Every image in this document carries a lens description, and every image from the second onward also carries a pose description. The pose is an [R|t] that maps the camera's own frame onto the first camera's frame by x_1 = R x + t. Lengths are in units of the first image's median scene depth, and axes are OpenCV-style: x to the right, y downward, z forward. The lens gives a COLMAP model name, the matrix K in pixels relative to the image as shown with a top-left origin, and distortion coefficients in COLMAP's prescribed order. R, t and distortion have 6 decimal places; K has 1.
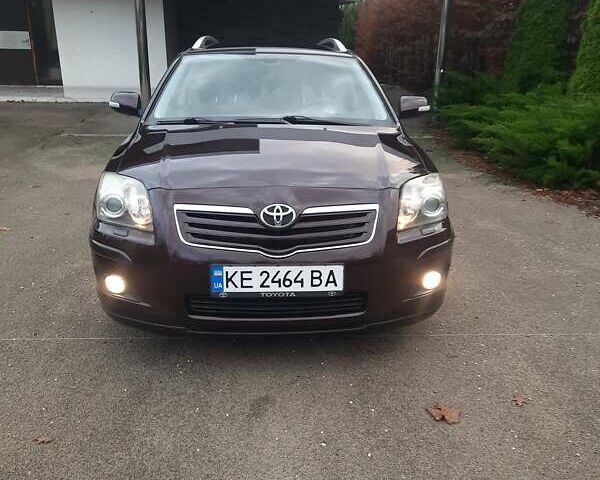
lens RADIAL K [[580.6, 0, 300.0], [0, 580.6, 240.0], [0, 0, 1]] dist [0.036227, -0.021478]
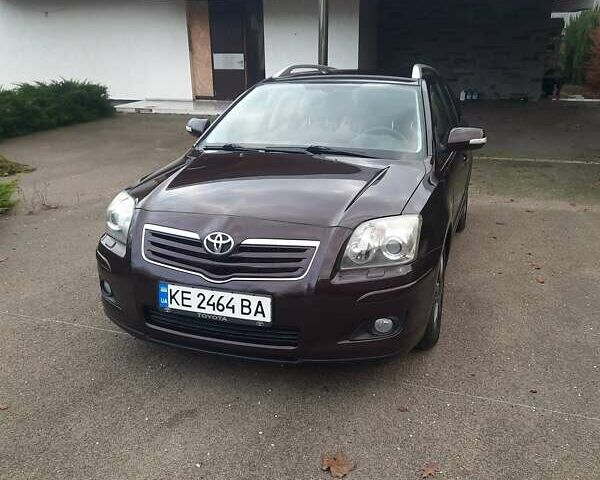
lens RADIAL K [[580.6, 0, 300.0], [0, 580.6, 240.0], [0, 0, 1]] dist [0.036227, -0.021478]
pose [[0.922860, 0.097424, -0.372611, 0.493157], [-0.104421, 0.994532, 0.001410, -0.064573], [0.370711, 0.037607, 0.927987, 0.065920]]
